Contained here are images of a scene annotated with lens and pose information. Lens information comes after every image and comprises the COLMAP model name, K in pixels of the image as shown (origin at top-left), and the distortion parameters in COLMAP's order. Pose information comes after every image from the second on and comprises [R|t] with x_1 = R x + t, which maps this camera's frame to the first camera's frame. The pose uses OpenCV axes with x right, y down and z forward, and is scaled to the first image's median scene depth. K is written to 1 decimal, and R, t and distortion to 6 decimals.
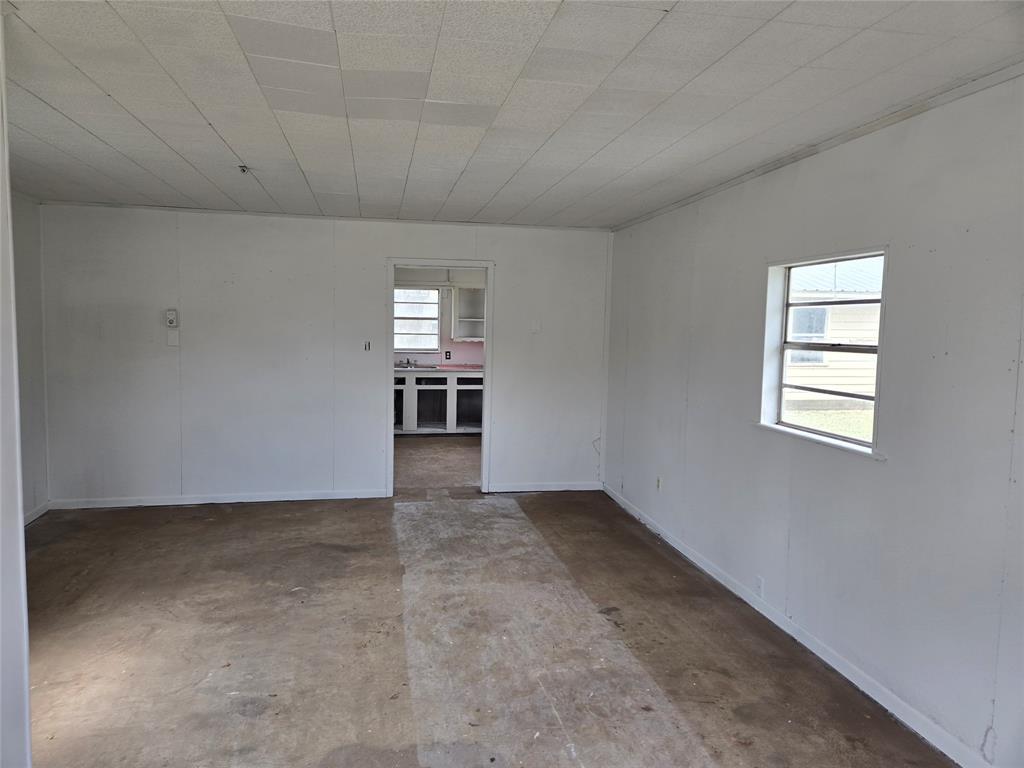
lens RADIAL K [[709.2, 0, 512.0], [0, 709.2, 384.0], [0, 0, 1]] dist [0.072780, -0.004688]
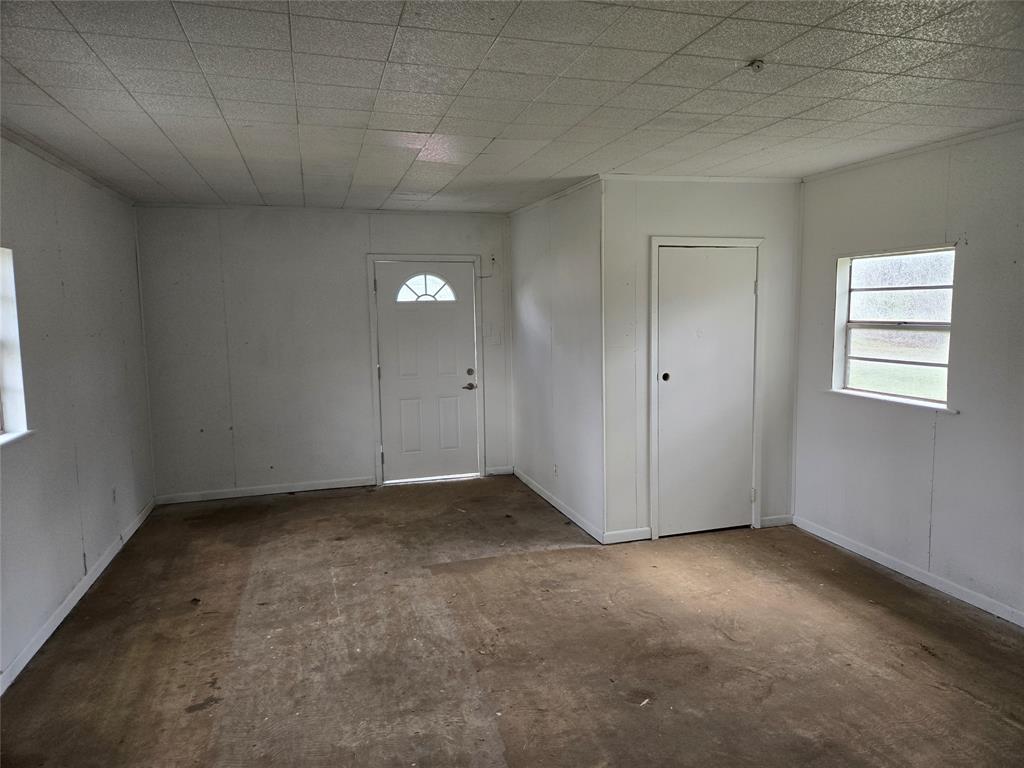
lens RADIAL K [[709.2, 0, 512.0], [0, 709.2, 384.0], [0, 0, 1]] dist [0.072780, -0.004688]
pose [[-0.996766, 0.010316, -0.079695, -0.147981], [-0.005654, 0.980266, 0.197602, -0.188111], [0.080161, 0.197414, -0.977037, 1.970990]]
